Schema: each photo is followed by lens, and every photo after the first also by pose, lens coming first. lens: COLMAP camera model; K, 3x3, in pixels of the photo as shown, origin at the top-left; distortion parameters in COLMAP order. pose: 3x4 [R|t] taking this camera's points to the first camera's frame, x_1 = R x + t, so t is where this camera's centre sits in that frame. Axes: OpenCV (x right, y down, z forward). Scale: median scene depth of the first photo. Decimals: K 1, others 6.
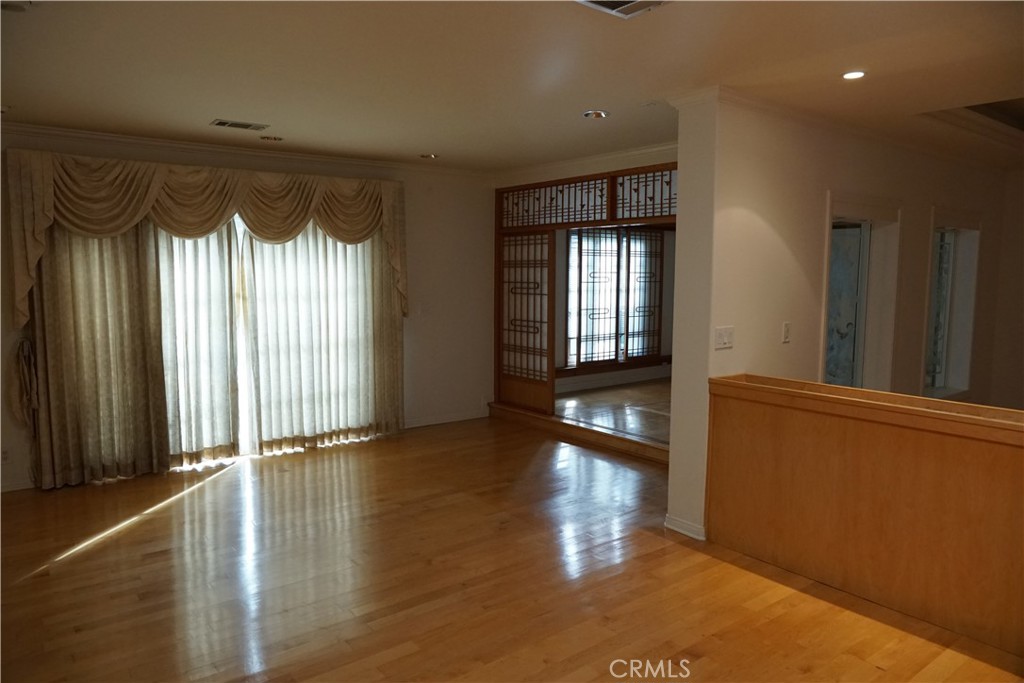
lens RADIAL K [[689.4, 0, 510.9], [0, 689.4, 338.4], [0, 0, 1]] dist [-0.037572, 0.035704]
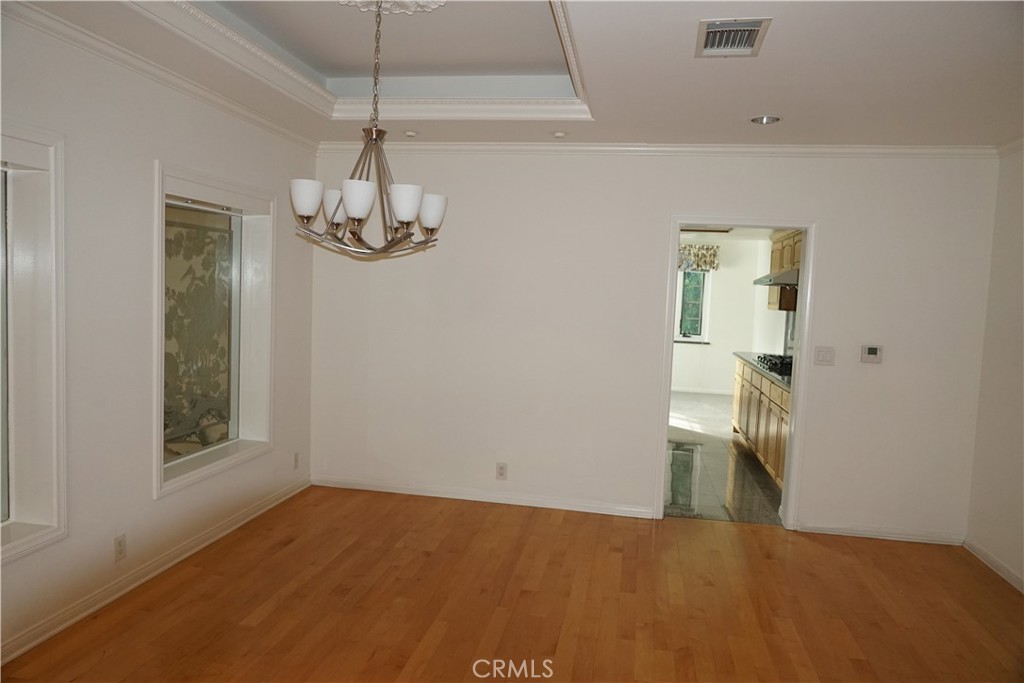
lens RADIAL K [[689.4, 0, 510.7], [0, 689.4, 338.4], [0, 0, 1]] dist [-0.037572, 0.035704]
pose [[0.748244, -0.028065, 0.662830, 0.194324], [0.033770, 0.999421, 0.004194, -0.013119], [-0.662563, 0.019245, 0.748758, 0.161250]]
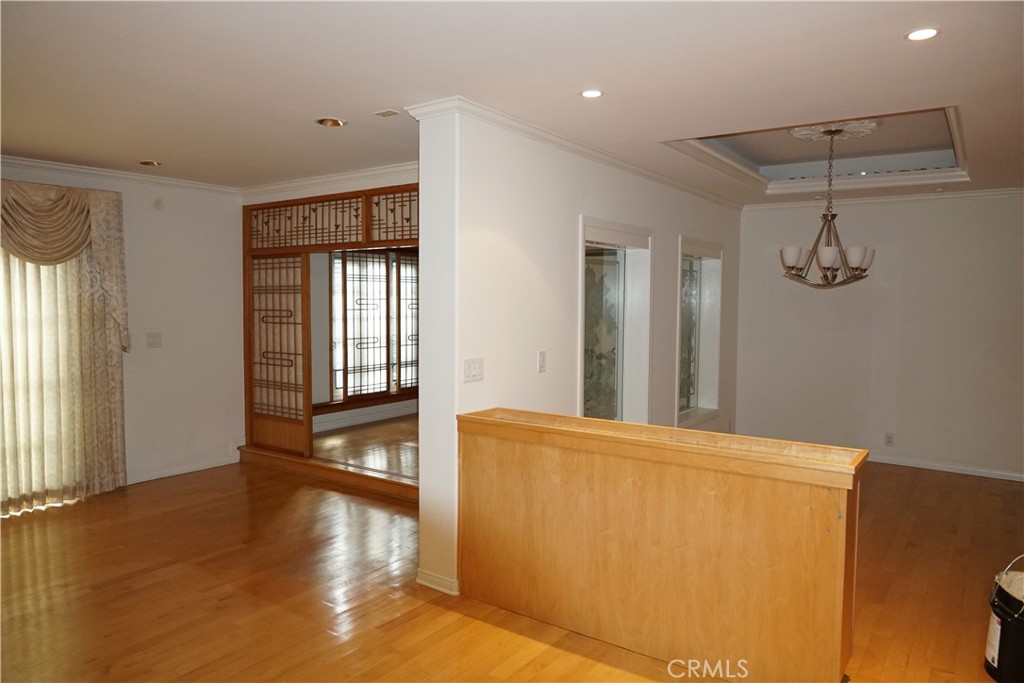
lens RADIAL K [[689.4, 0, 509.9], [0, 689.4, 337.2], [0, 0, 1]] dist [-0.037572, 0.035704]
pose [[0.958547, -0.016331, 0.284466, 0.061957], [0.027913, 0.998936, -0.036707, -0.005413], [-0.283564, 0.043125, 0.957983, 0.066401]]
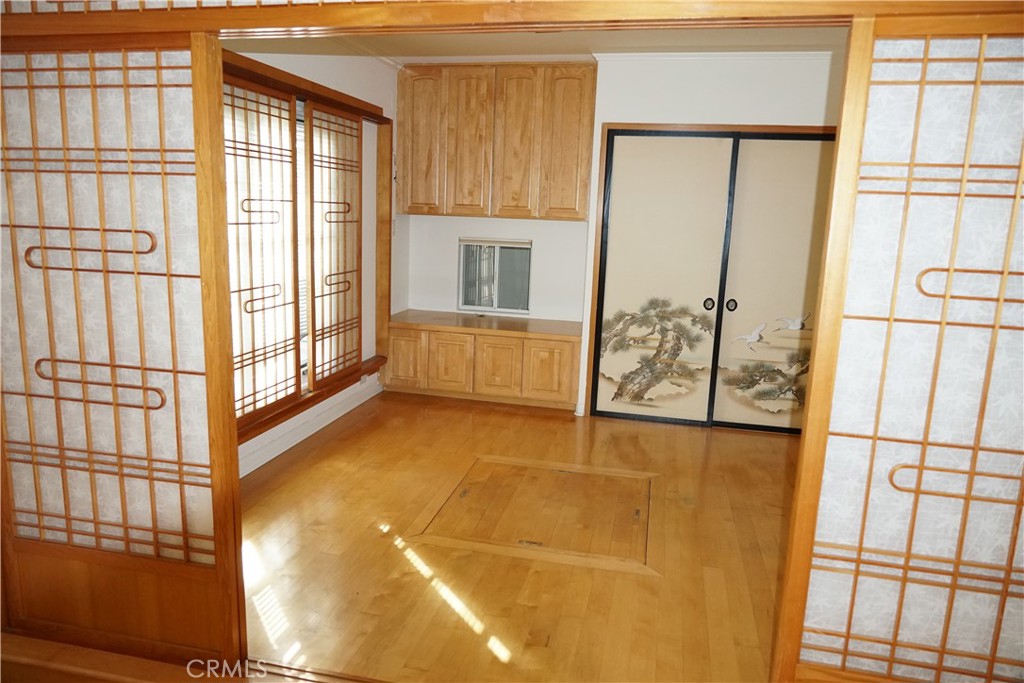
lens RADIAL K [[689.4, 0, 513.4], [0, 689.4, 337.1], [0, 0, 1]] dist [-0.037572, 0.035704]
pose [[0.773151, -0.091644, 0.627565, -0.026129], [0.029987, 0.993681, 0.108165, -0.069024], [-0.633512, -0.064809, 0.771014, 0.747307]]
